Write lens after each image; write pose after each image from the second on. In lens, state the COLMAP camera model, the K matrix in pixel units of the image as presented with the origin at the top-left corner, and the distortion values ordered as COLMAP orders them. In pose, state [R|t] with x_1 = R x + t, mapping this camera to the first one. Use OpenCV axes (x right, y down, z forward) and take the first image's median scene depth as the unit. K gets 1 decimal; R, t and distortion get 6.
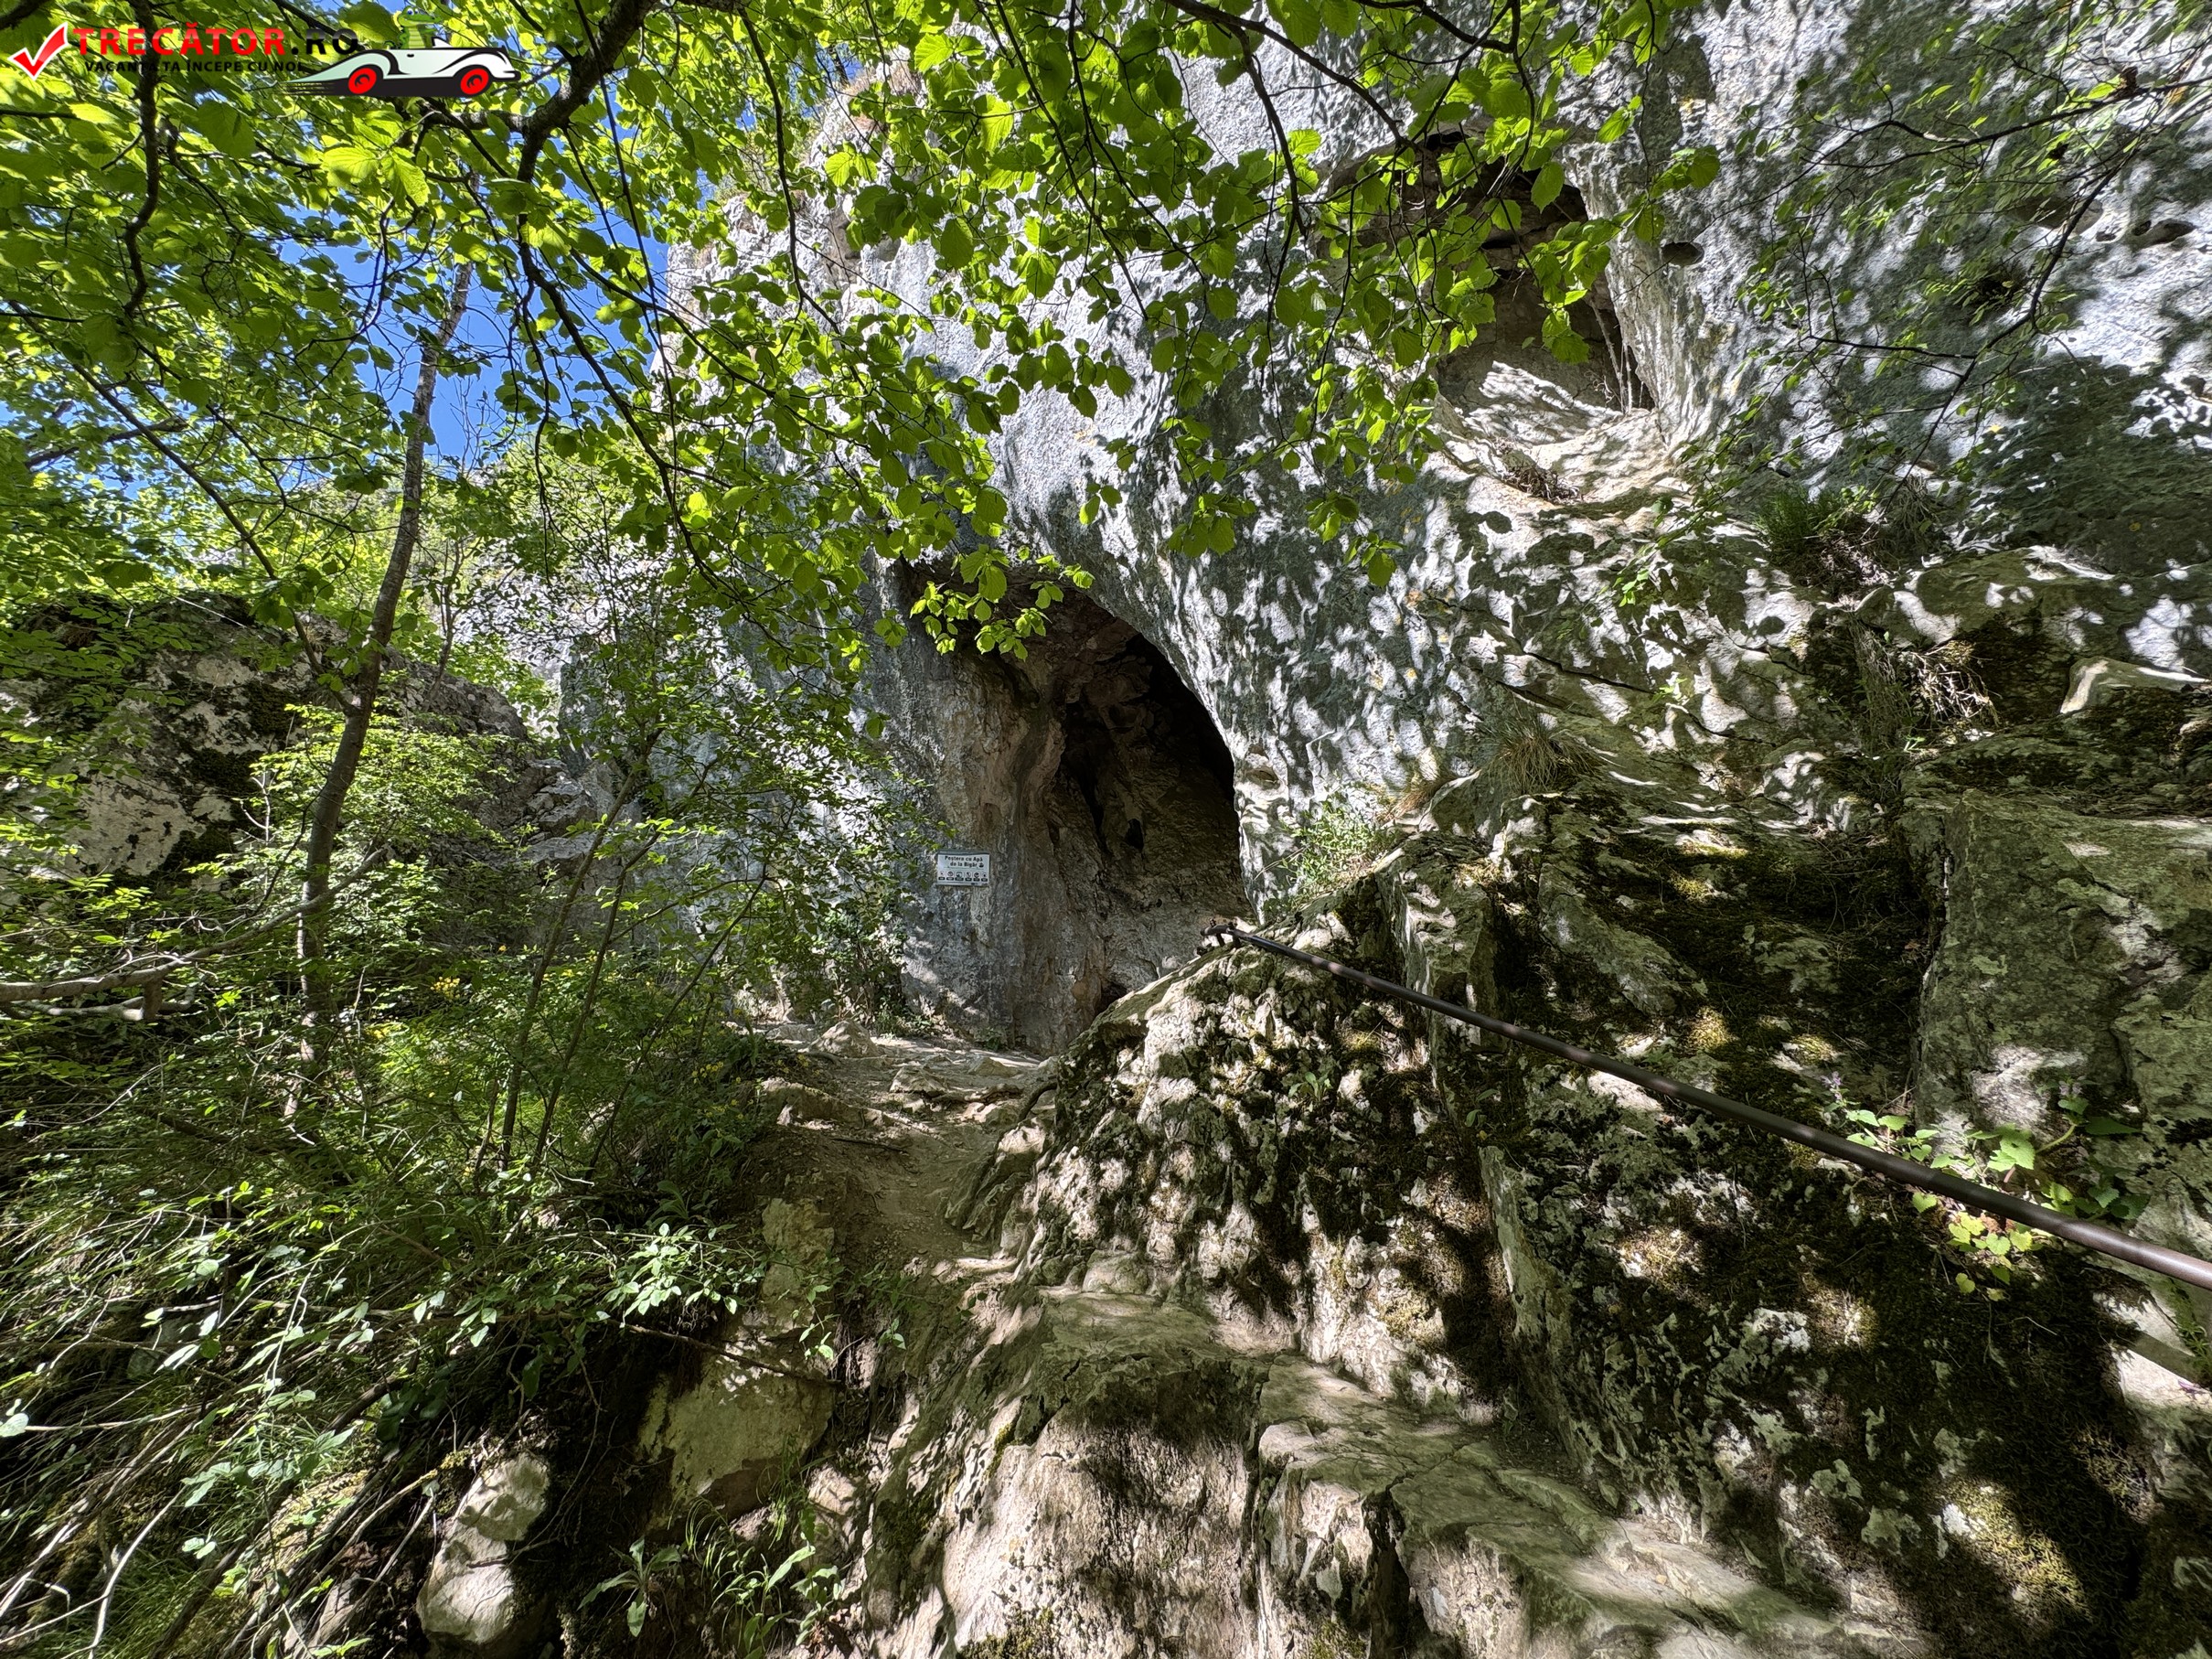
lens RADIAL K [[859.4, 0, 1088.4], [0, 859.4, 840.3], [0, 0, 1]] dist [-0.005484, 0.001145]
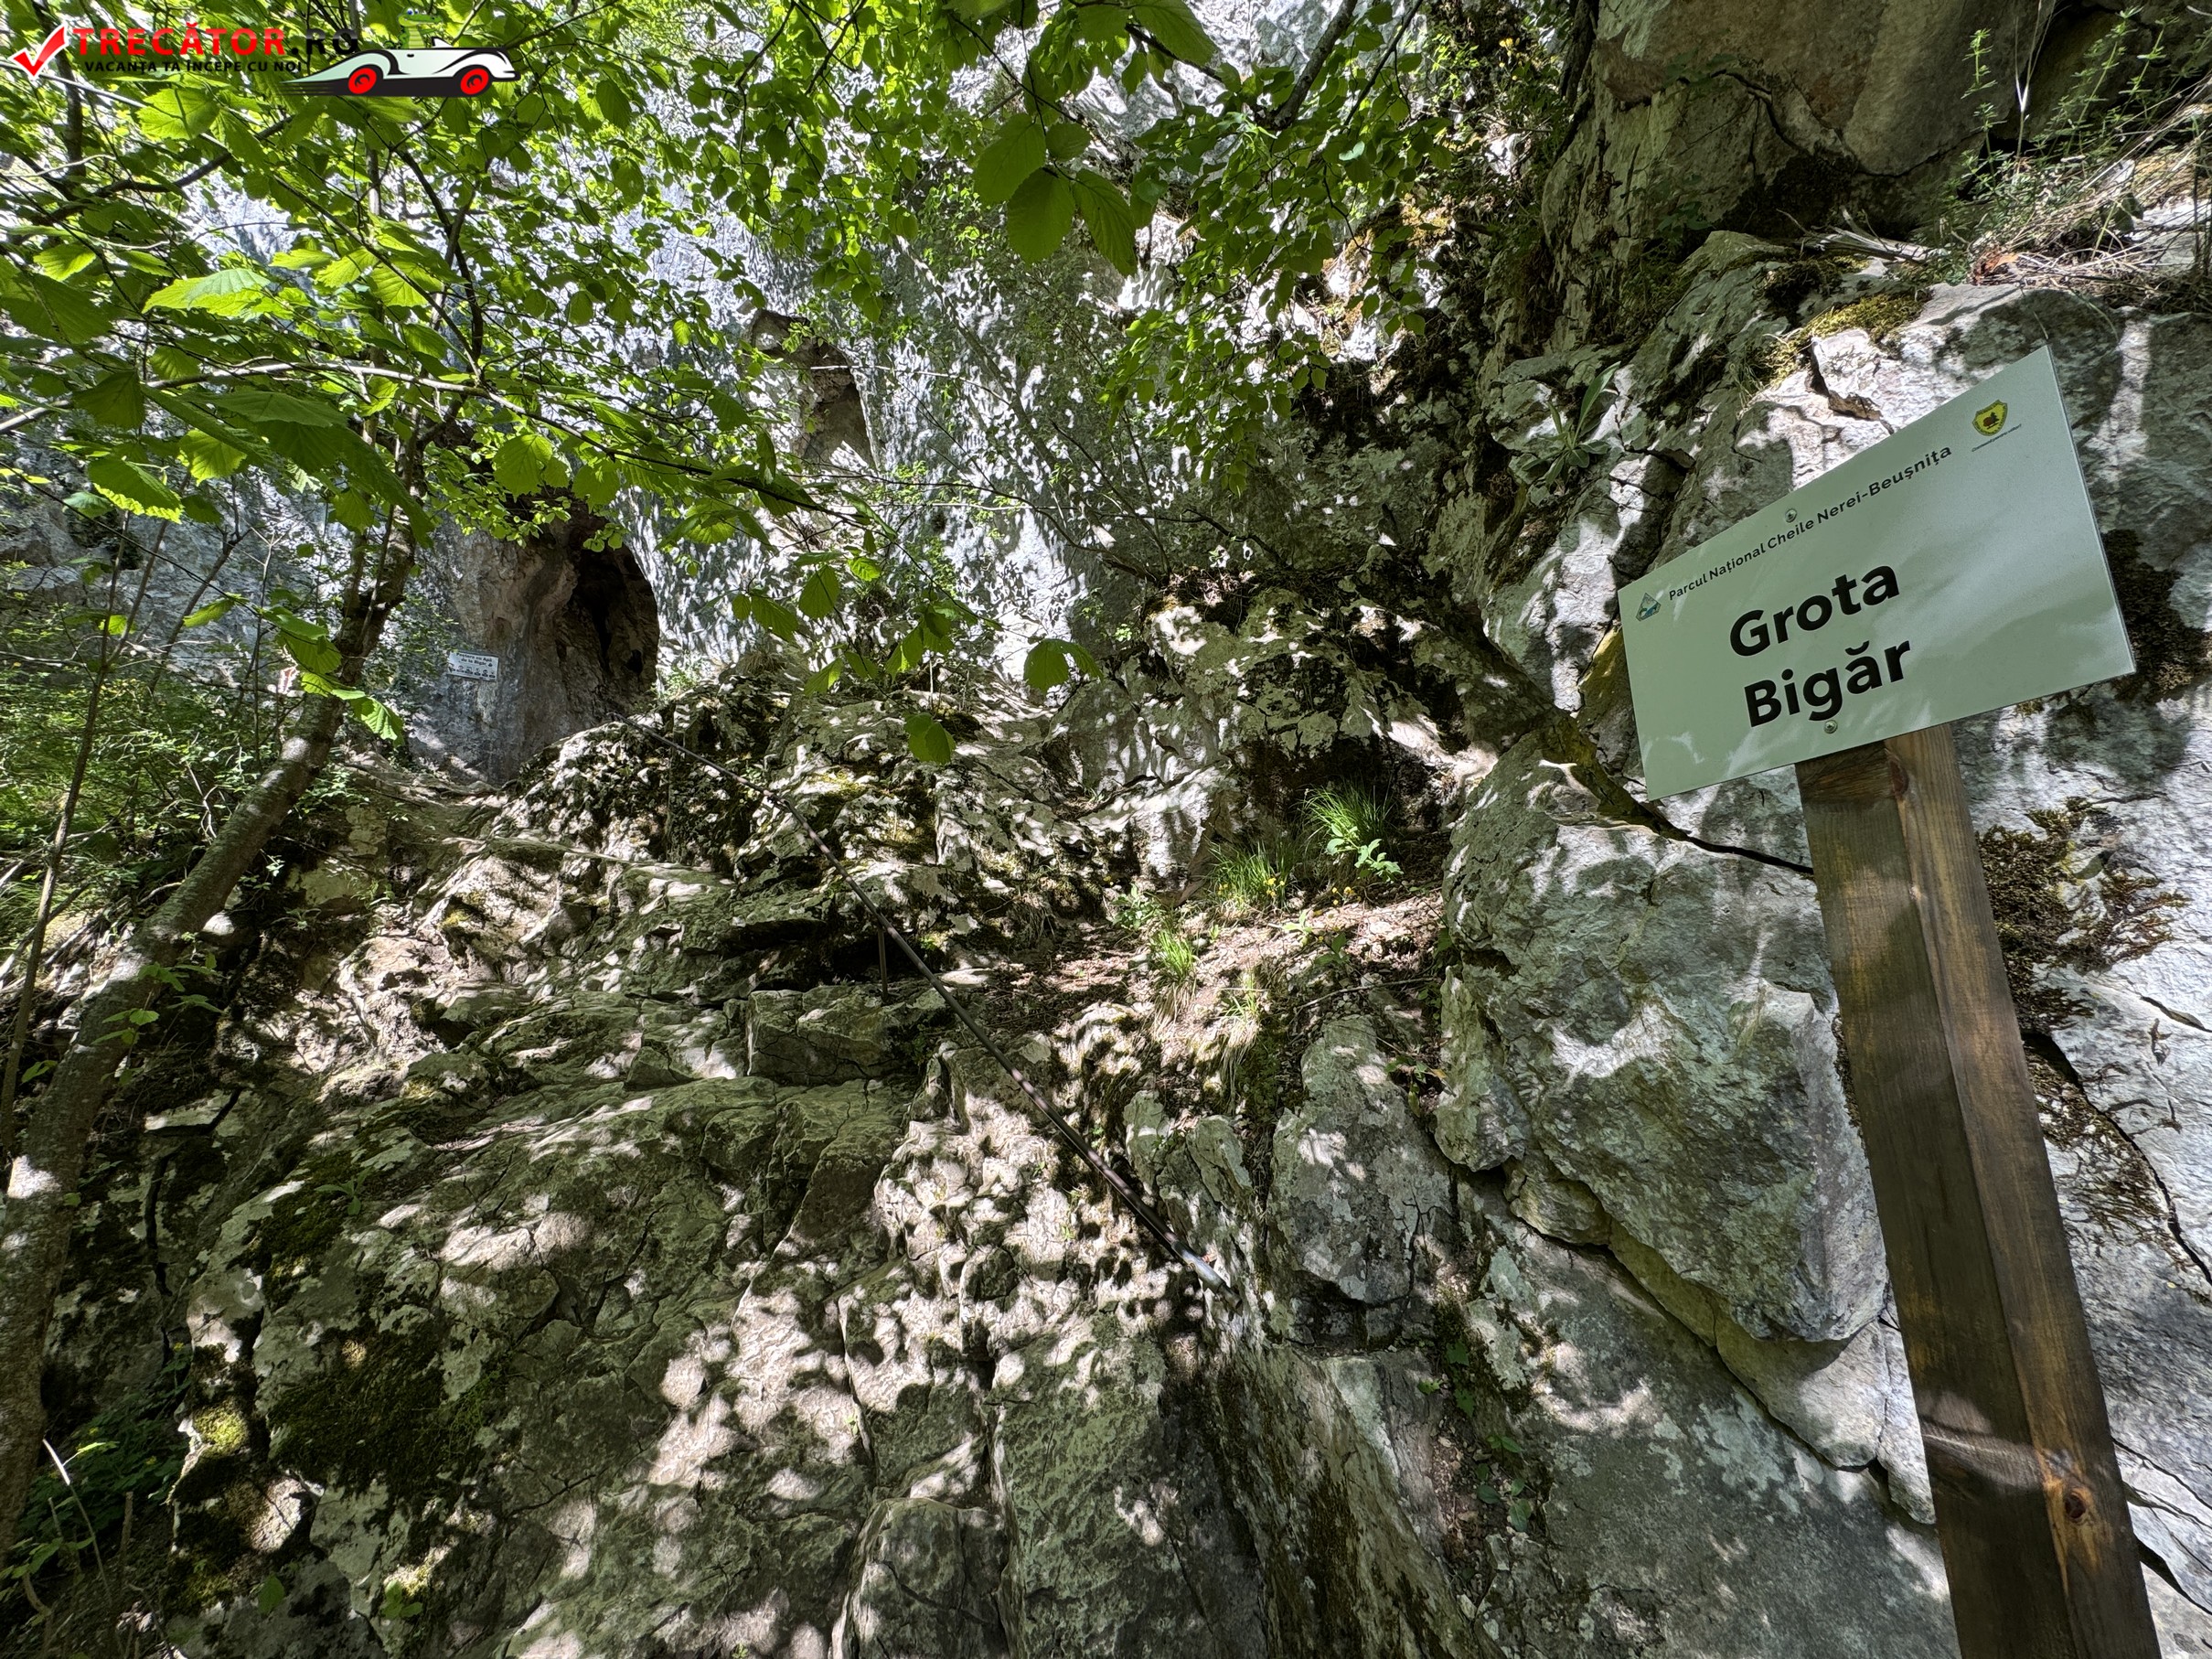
lens RADIAL K [[859.4, 0, 1086.6], [0, 859.4, 830.9], [0, 0, 1]] dist [-0.005484, 0.001145]
pose [[0.878410, 0.092486, 0.468874, 0.161529], [-0.164239, 0.979760, 0.114435, -0.041328], [-0.448800, -0.177528, 0.875821, -1.126846]]
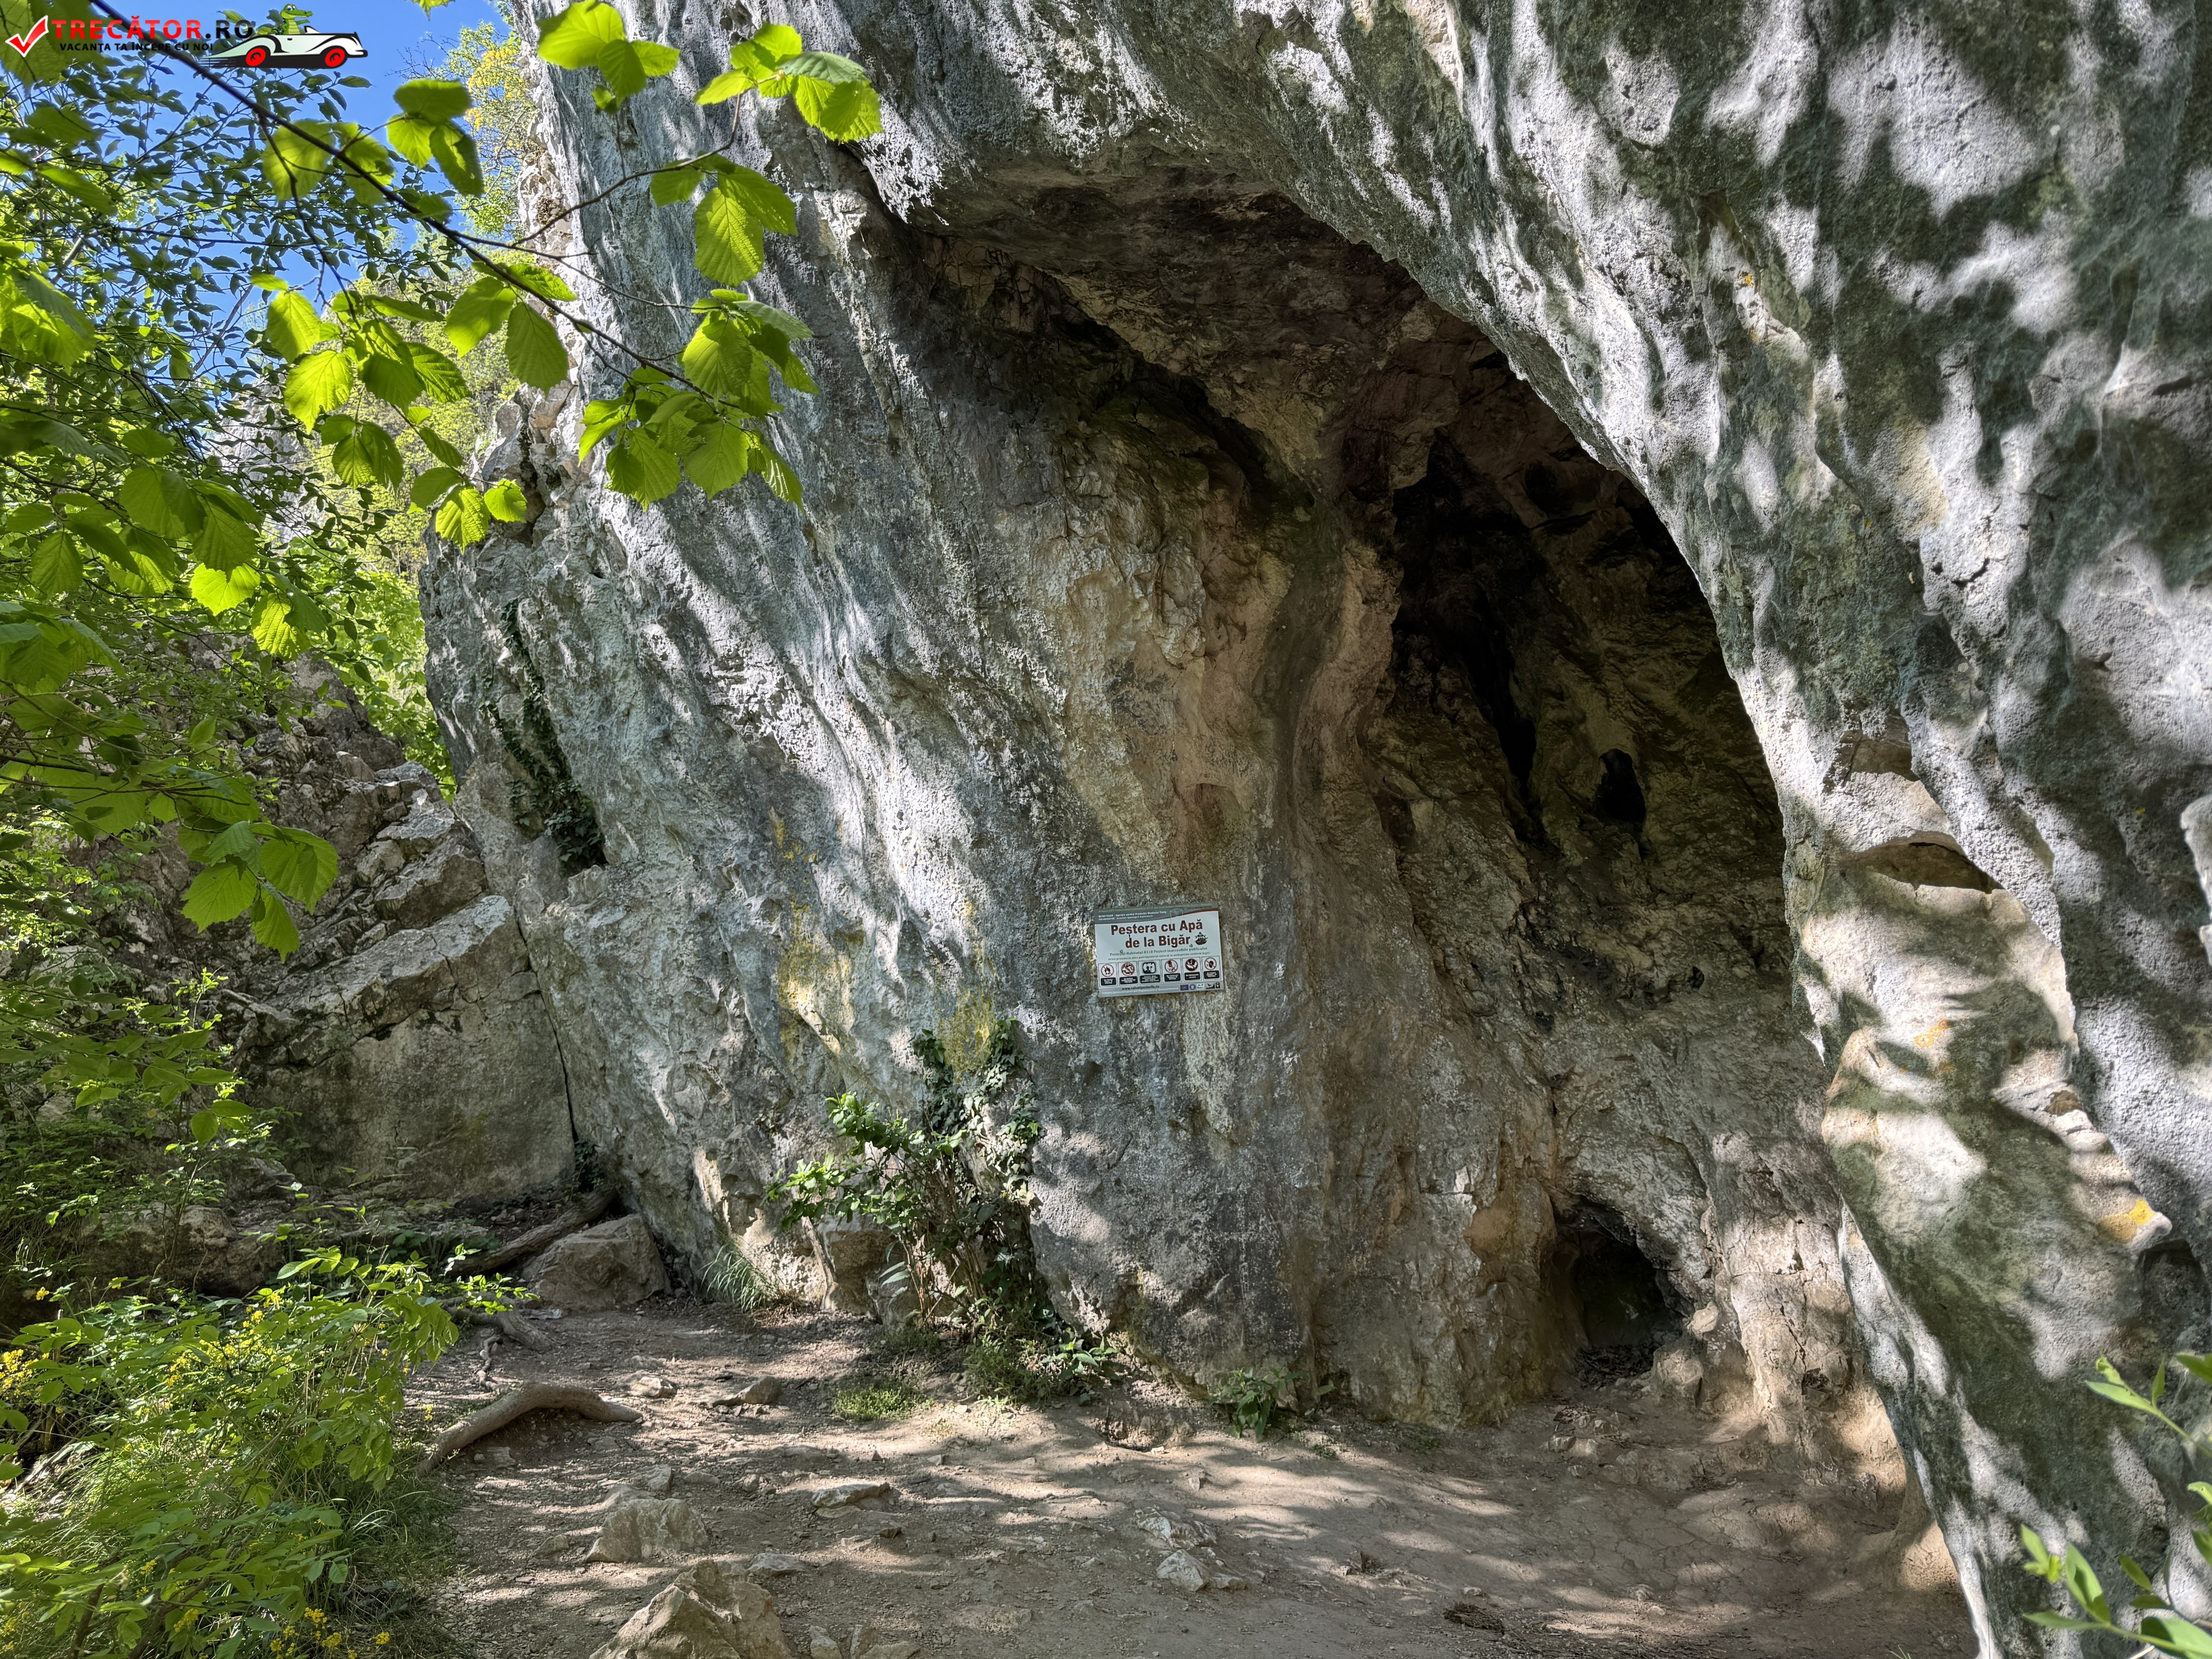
lens RADIAL K [[1516.7, 0, 1103.3], [0, 1516.7, 832.1], [0, 0, 1]] dist [0.053222, -0.067128]
pose [[0.937969, -0.093651, -0.333833, 0.148311], [0.122103, 0.990371, 0.065241, -0.143005], [0.324509, -0.101956, 0.940372, 0.612288]]
